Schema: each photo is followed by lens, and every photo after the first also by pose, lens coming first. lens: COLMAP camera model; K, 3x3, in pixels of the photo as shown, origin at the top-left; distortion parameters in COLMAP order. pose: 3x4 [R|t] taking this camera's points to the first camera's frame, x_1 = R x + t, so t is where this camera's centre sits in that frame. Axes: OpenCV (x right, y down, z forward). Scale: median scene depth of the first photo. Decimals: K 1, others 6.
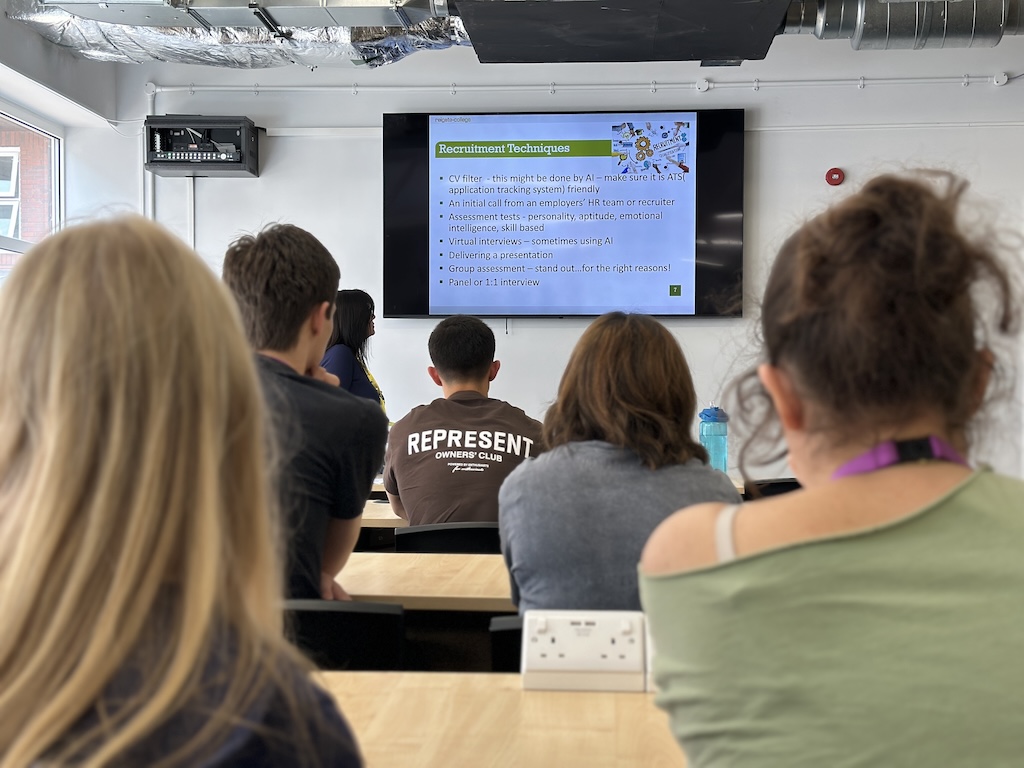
lens RADIAL K [[1443.5, 0, 512.0], [0, 1443.5, 384.0], [0, 0, 1]] dist [0.129120, 0.055407]
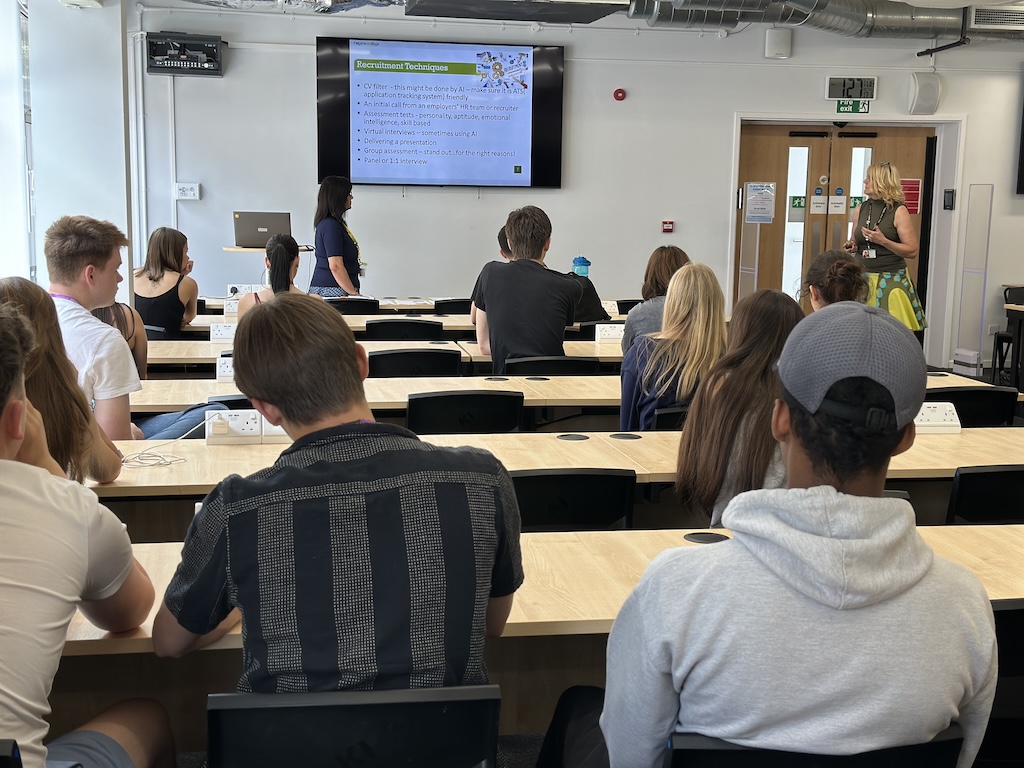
lens RADIAL K [[1443.5, 0, 512.0], [0, 1443.5, 384.0], [0, 0, 1]] dist [0.129120, 0.055407]
pose [[0.964769, -0.022884, 0.262100, -0.286277], [-0.014358, 0.990146, 0.139302, -0.053091], [-0.262705, -0.138157, 0.954934, -0.447977]]
